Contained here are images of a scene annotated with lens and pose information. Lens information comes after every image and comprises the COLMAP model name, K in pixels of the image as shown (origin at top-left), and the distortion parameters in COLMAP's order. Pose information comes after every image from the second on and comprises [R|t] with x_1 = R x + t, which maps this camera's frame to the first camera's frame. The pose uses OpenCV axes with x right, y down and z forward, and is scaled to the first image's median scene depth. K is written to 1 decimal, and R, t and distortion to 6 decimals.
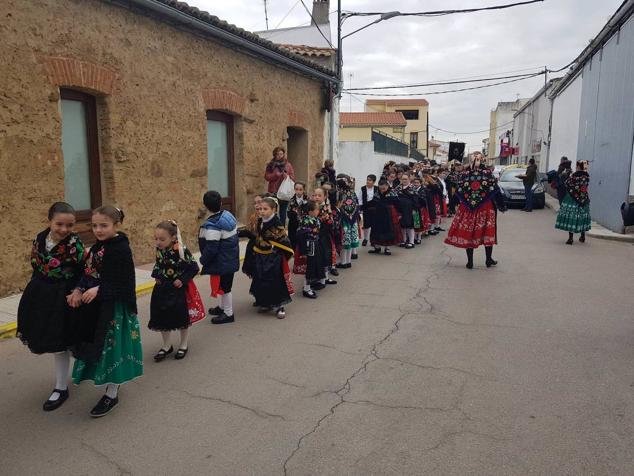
lens RADIAL K [[534.5, 0, 317.3], [0, 534.5, 220.5], [0, 0, 1]] dist [0.077041, -0.093965]
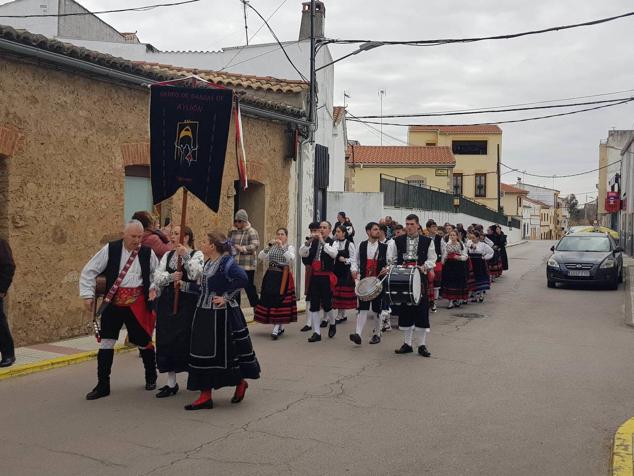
lens RADIAL K [[822.2, 0, 317.1], [0, 822.2, 196.8], [0, 0, 1]] dist [0.212605, -0.486787]
pose [[0.999172, 0.012844, -0.038598, 0.104906], [-0.017673, 0.991680, -0.127507, 0.006142], [0.036639, 0.128084, 0.991086, -0.210458]]
